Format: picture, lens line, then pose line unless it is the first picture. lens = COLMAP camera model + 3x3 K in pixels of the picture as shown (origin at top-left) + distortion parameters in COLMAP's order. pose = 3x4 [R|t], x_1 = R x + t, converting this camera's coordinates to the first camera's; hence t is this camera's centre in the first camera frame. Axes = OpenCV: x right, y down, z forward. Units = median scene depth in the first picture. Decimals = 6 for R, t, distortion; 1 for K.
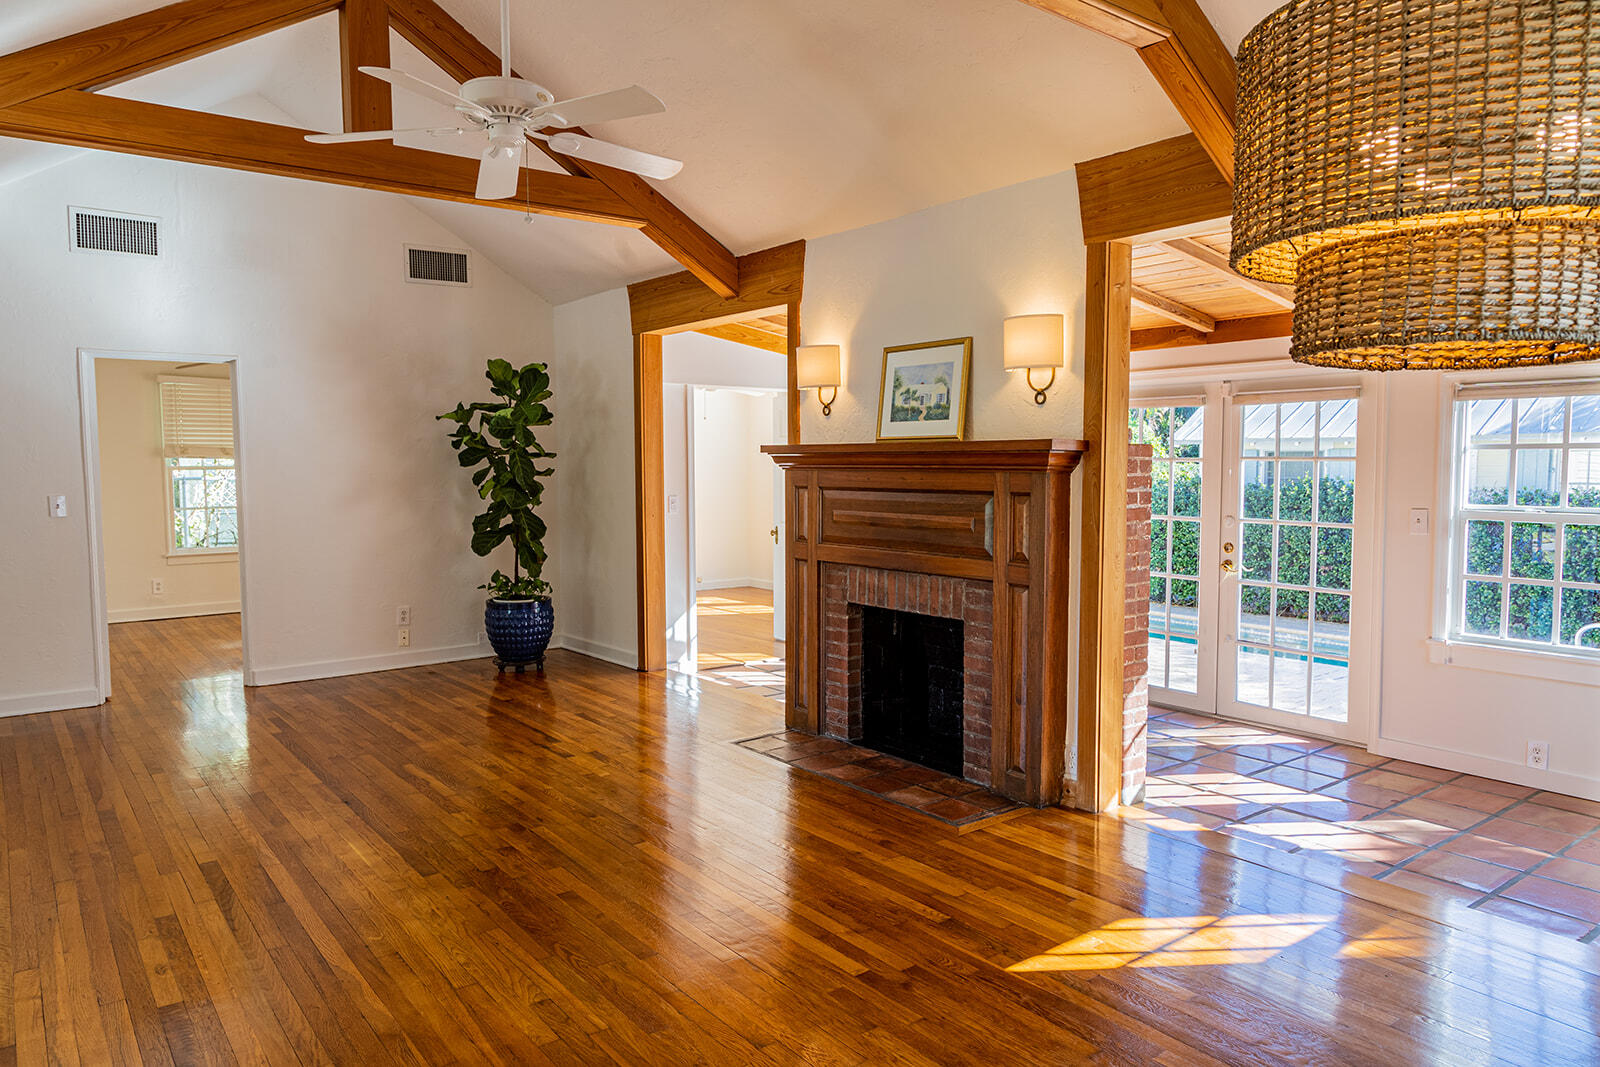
lens RADIAL K [[1047.6, 0, 790.8], [0, 1047.6, 533.4], [0, 0, 1]] dist [0.004099, 0.001098]
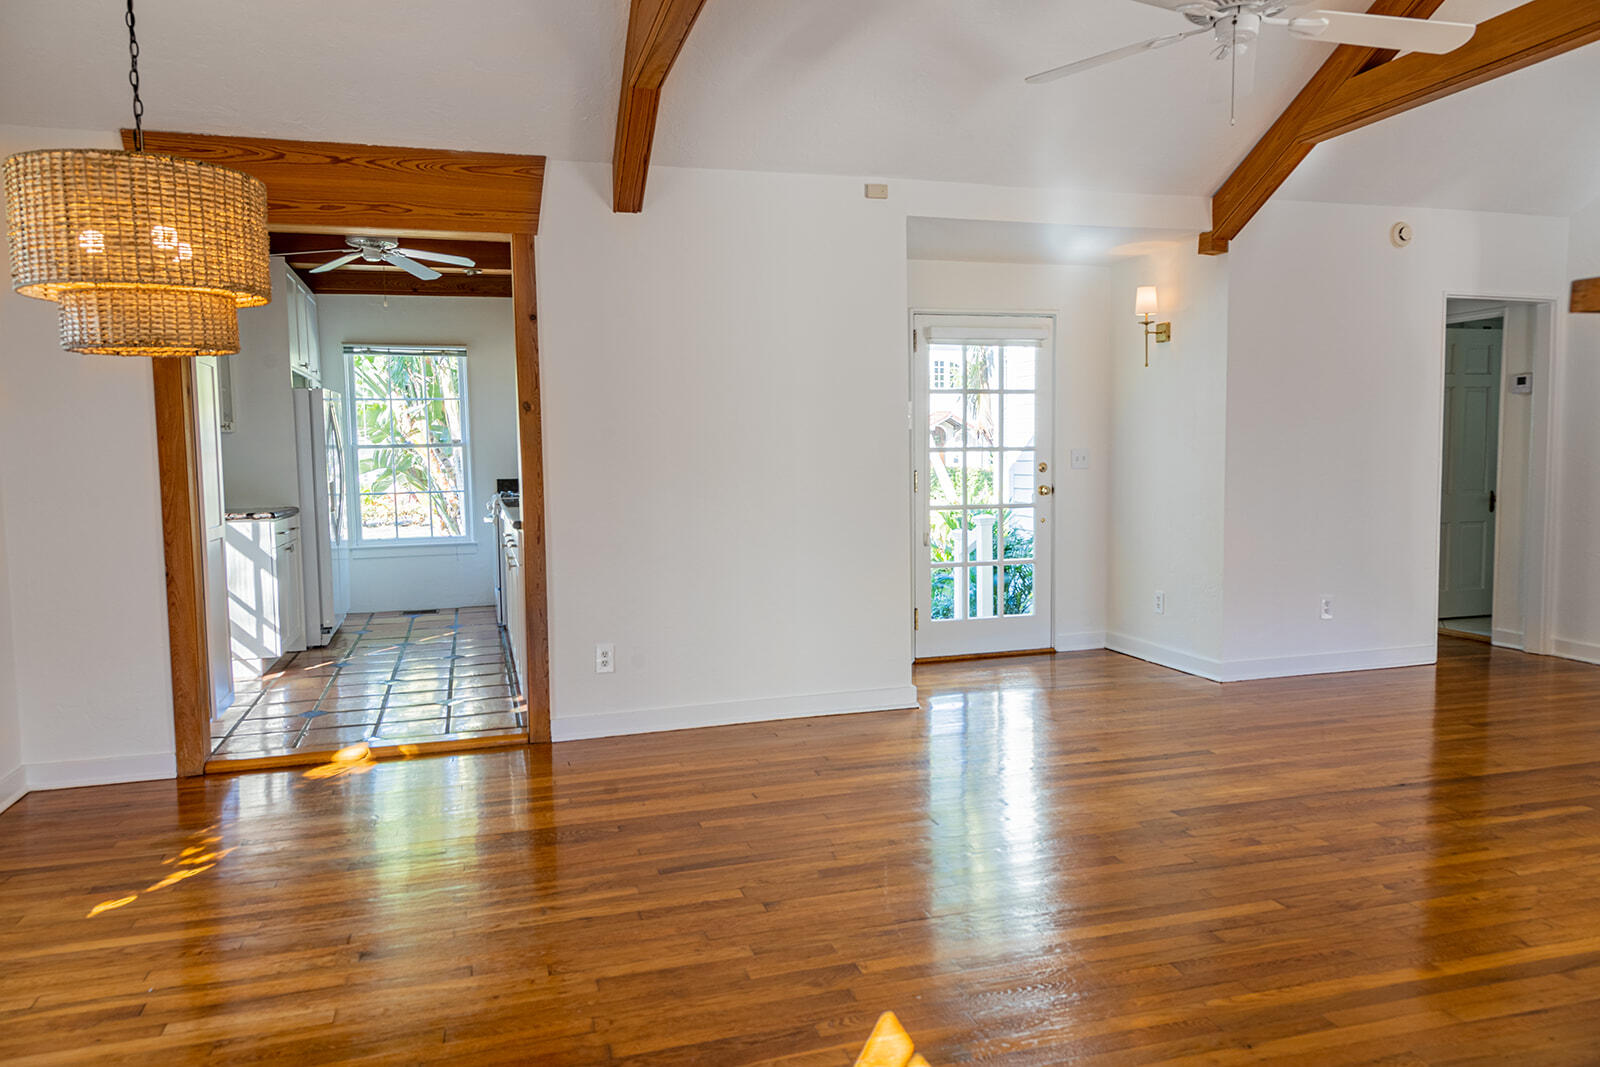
lens RADIAL K [[1093.8, 0, 800.0], [0, 1093.8, 533.5], [0, 0, 1]] dist [-0.000291, 0.000328]
pose [[-0.374652, 0.082114, -0.923522, 0.557706], [-0.050431, 0.992791, 0.108731, -0.030904], [0.925793, 0.087310, -0.367811, 0.760025]]
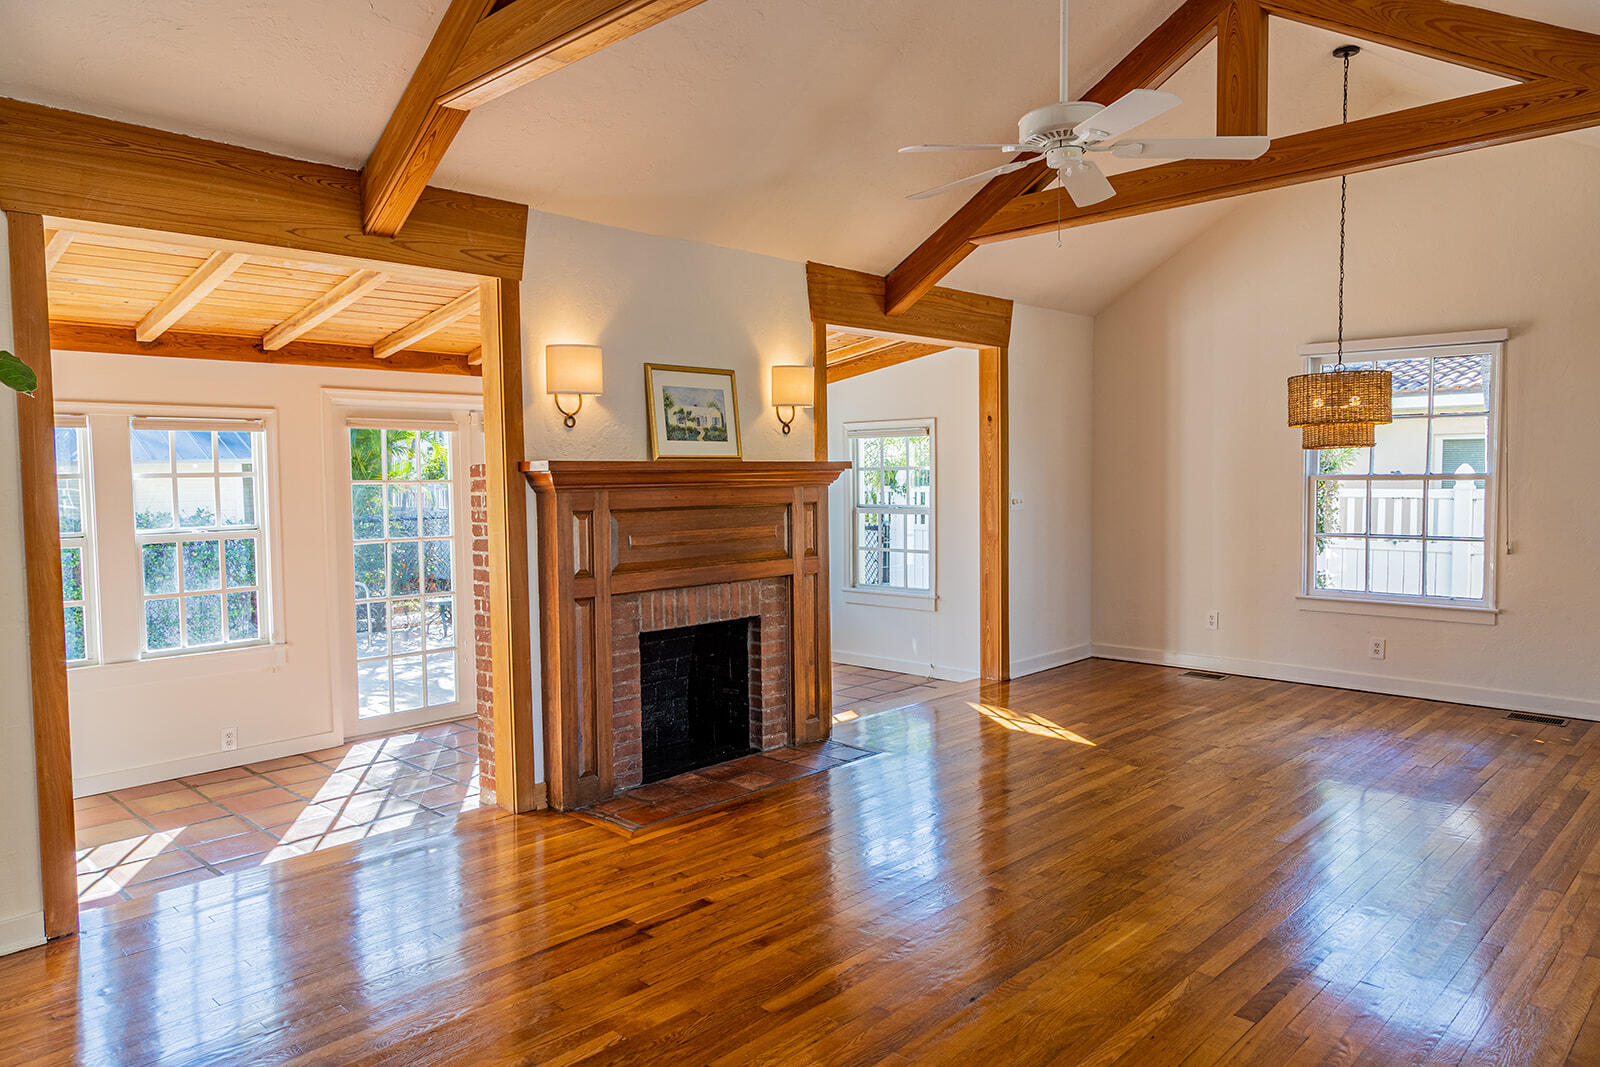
lens RADIAL K [[1047.6, 0, 790.8], [0, 1047.6, 533.4], [0, 0, 1]] dist [0.004099, 0.001098]
pose [[-0.140859, -0.050028, 0.988765, -0.930785], [0.082229, 0.994680, 0.062041, -0.072334], [-0.986609, 0.090045, -0.135996, 1.054315]]
